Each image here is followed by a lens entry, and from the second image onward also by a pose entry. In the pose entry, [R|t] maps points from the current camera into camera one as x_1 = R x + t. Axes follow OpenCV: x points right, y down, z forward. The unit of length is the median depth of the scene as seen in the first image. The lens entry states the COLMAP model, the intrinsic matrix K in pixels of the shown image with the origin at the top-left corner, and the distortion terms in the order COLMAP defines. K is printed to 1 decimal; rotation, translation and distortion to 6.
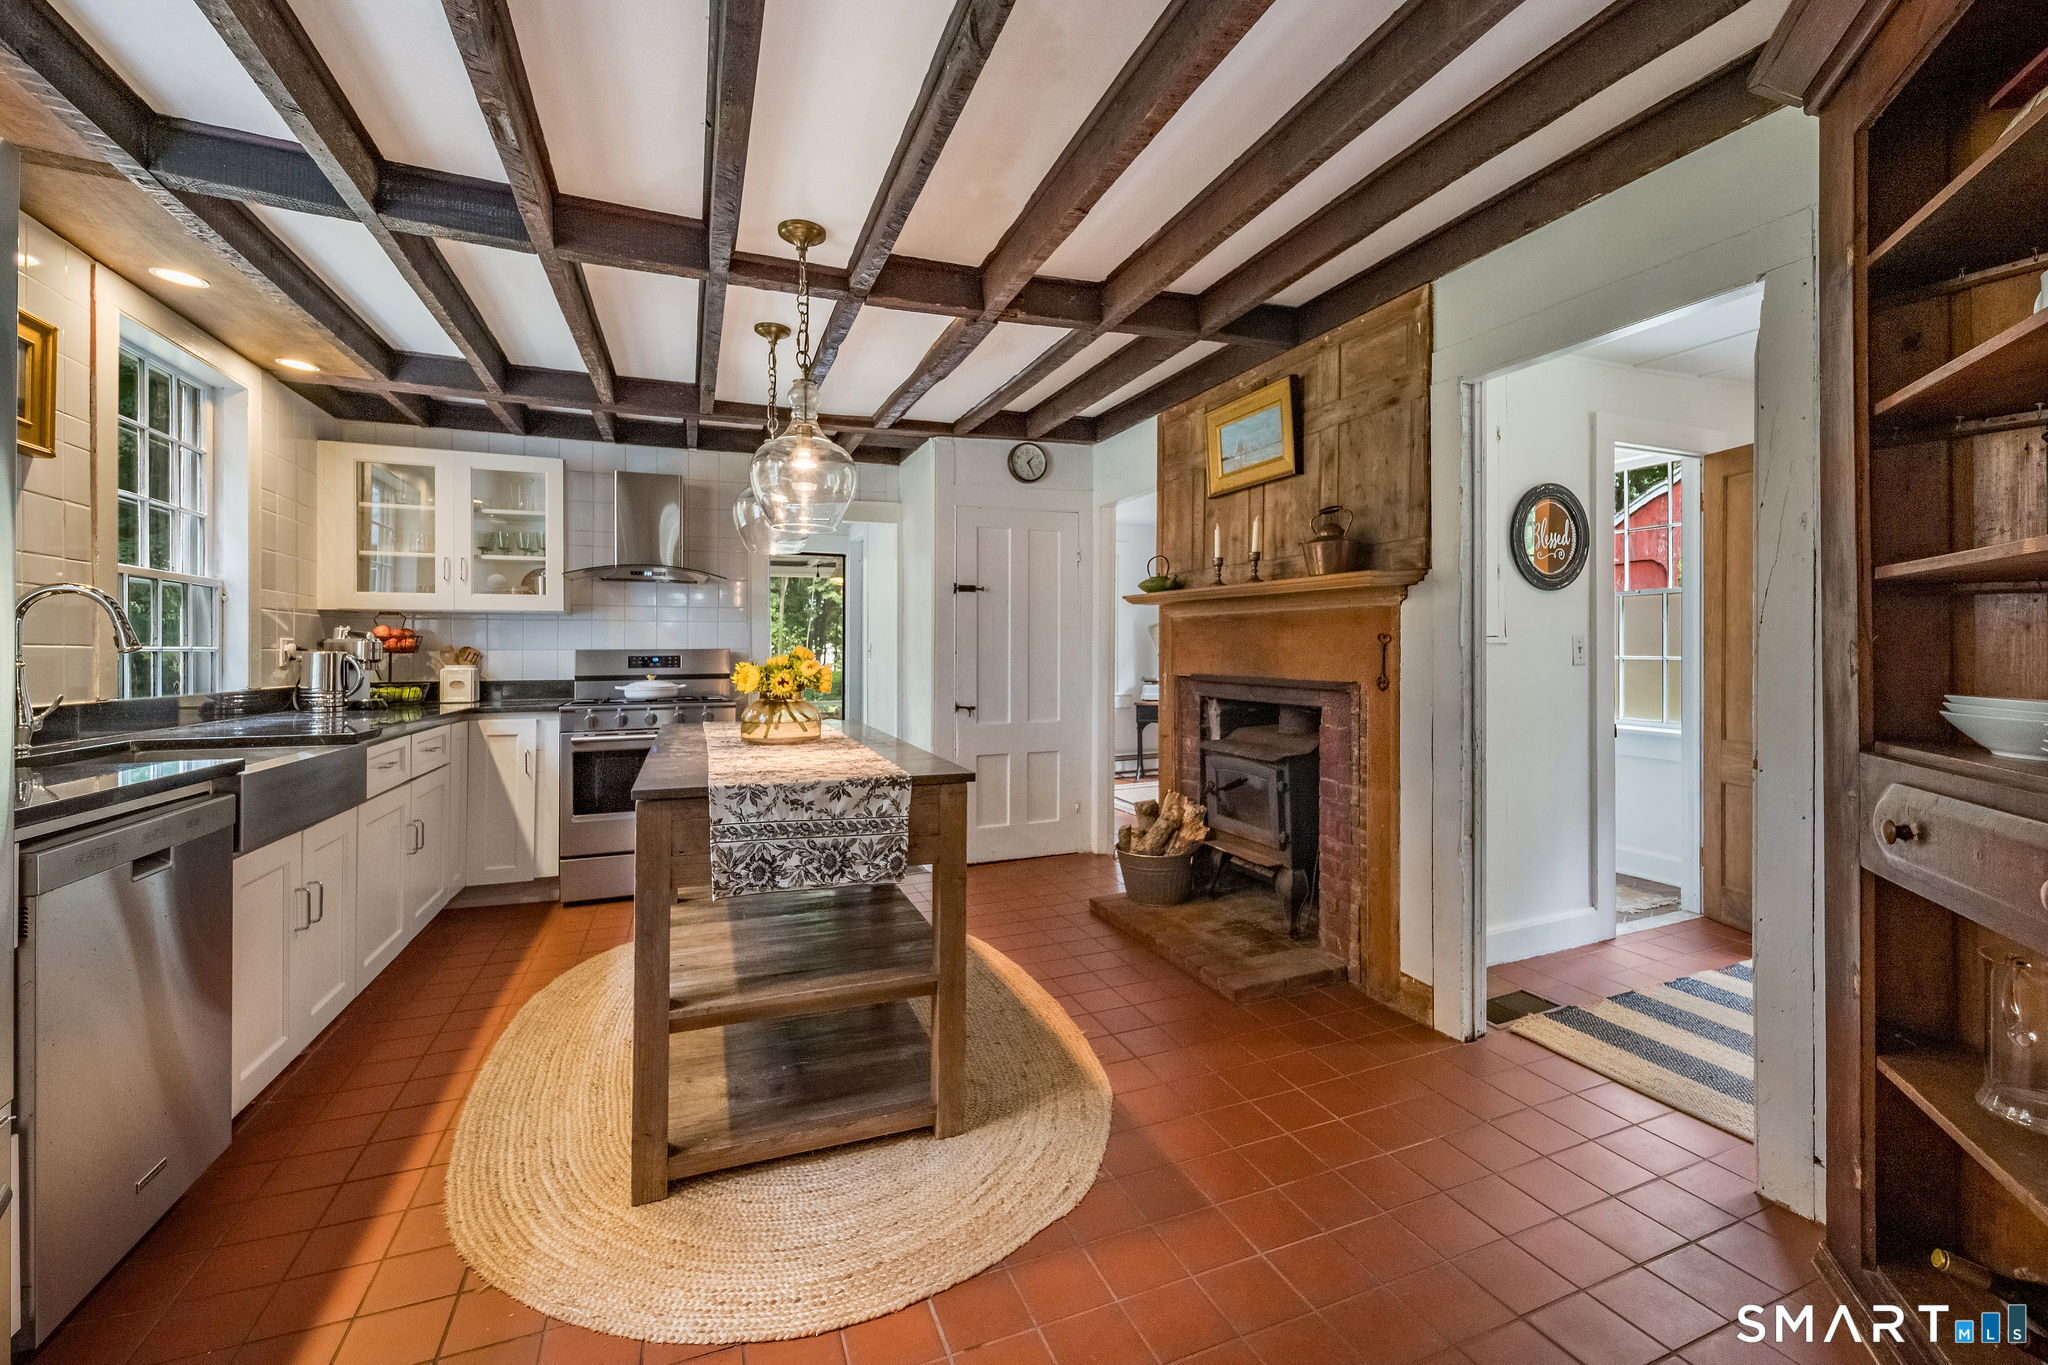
lens RADIAL K [[829.6, 0, 1026.1], [0, 829.6, 666.9], [0, 0, 1]] dist [0.002671, -0.001025]
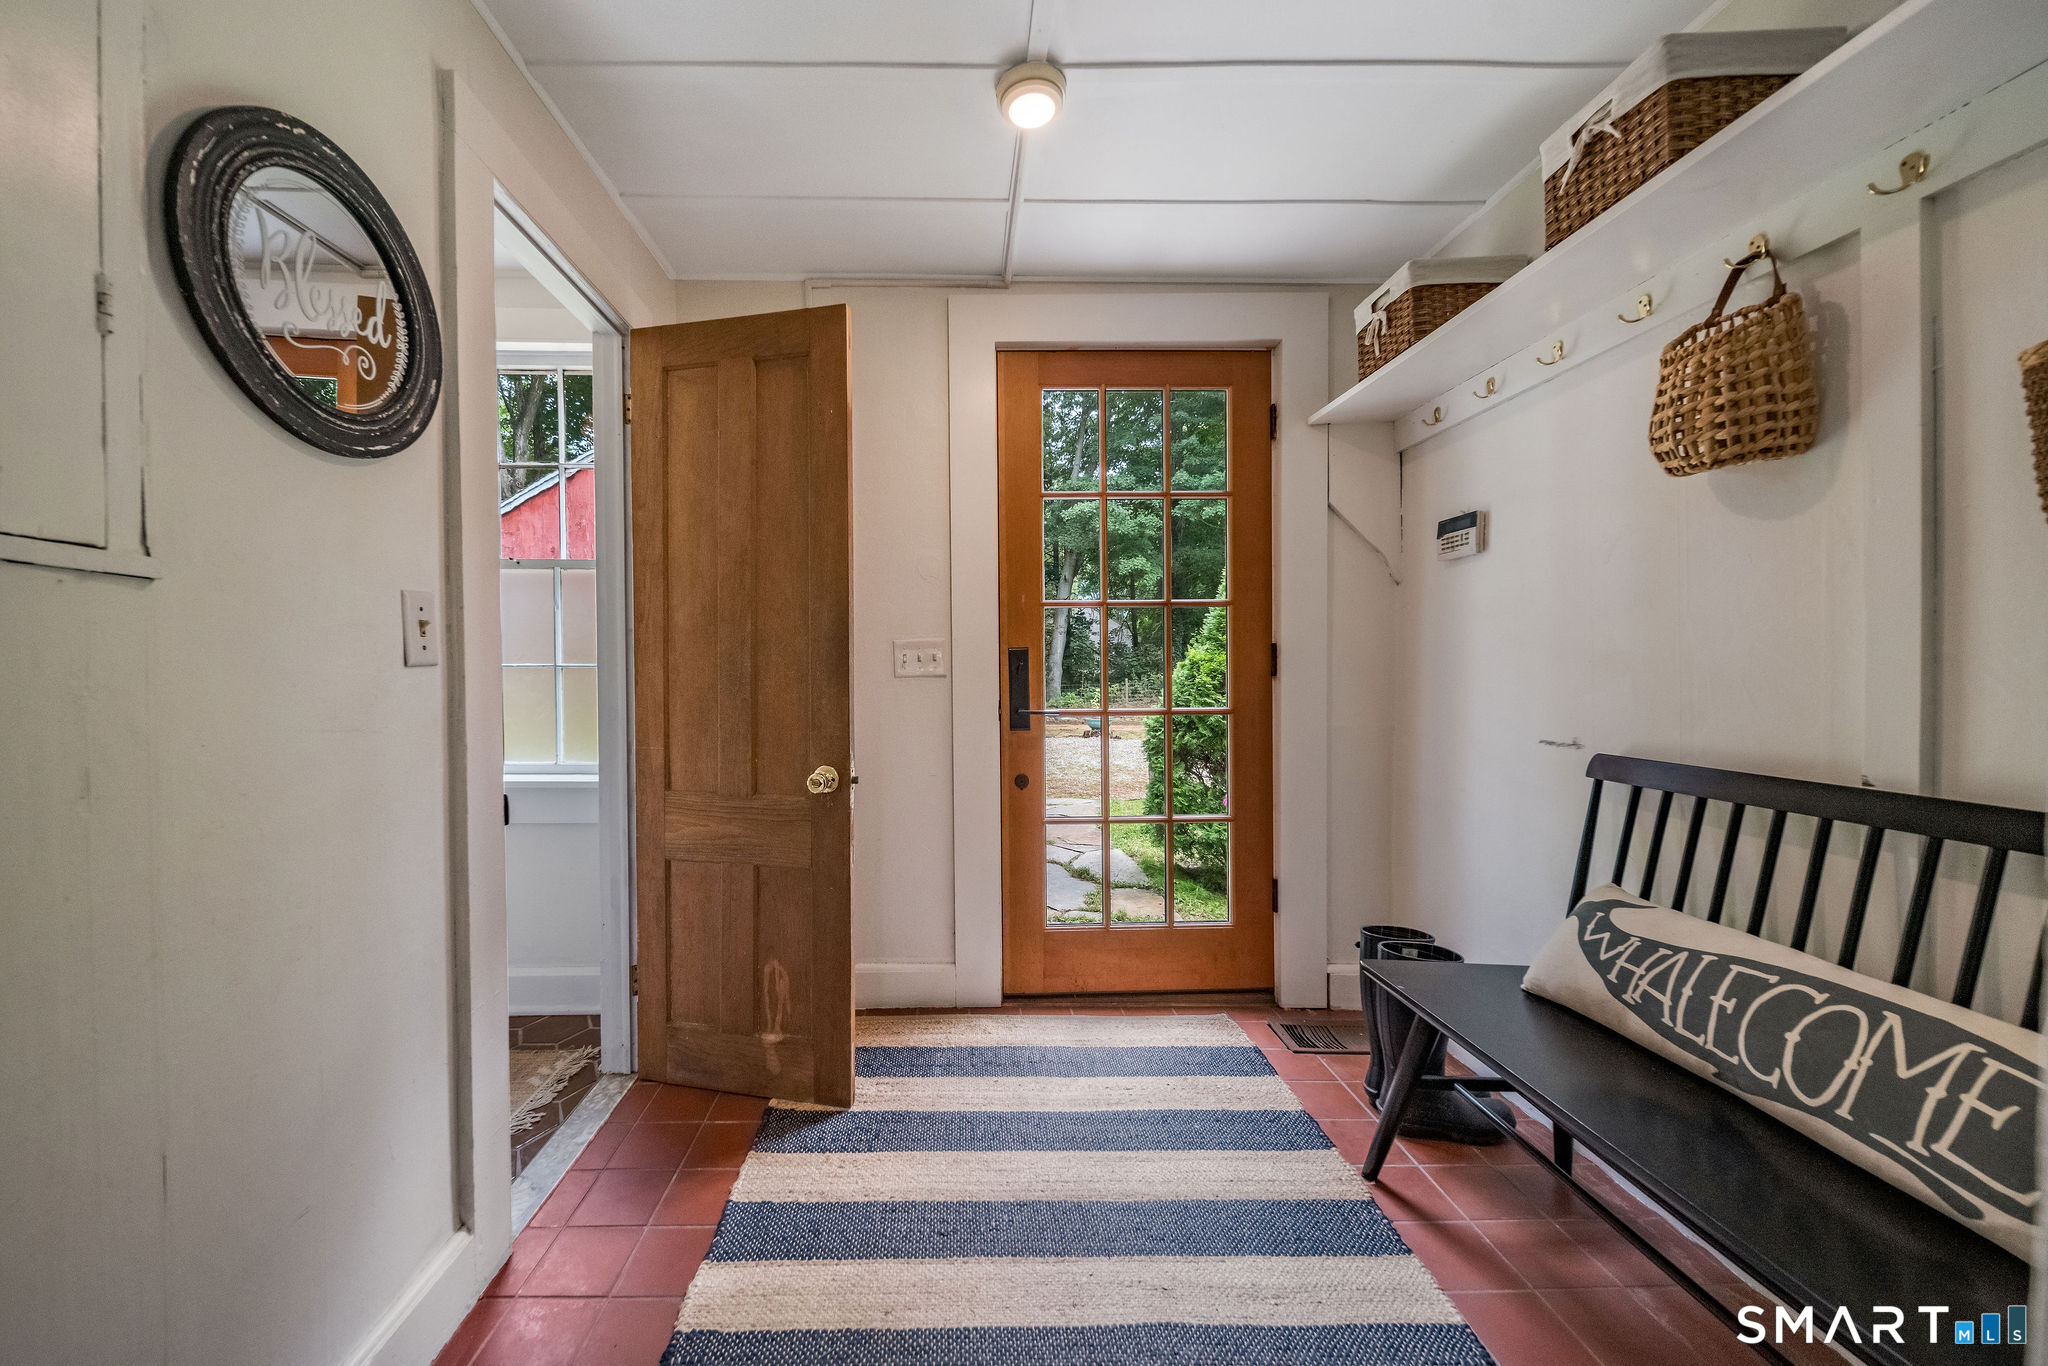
lens RADIAL K [[829.6, 0, 1022.9], [0, 829.6, 687.4], [0, 0, 1]] dist [0.002671, -0.001025]
pose [[0.368333, -0.009314, 0.929647, 0.358107], [0.011558, 0.999918, 0.005438, 0.009128], [-0.929622, 0.008742, 0.368410, 0.520798]]
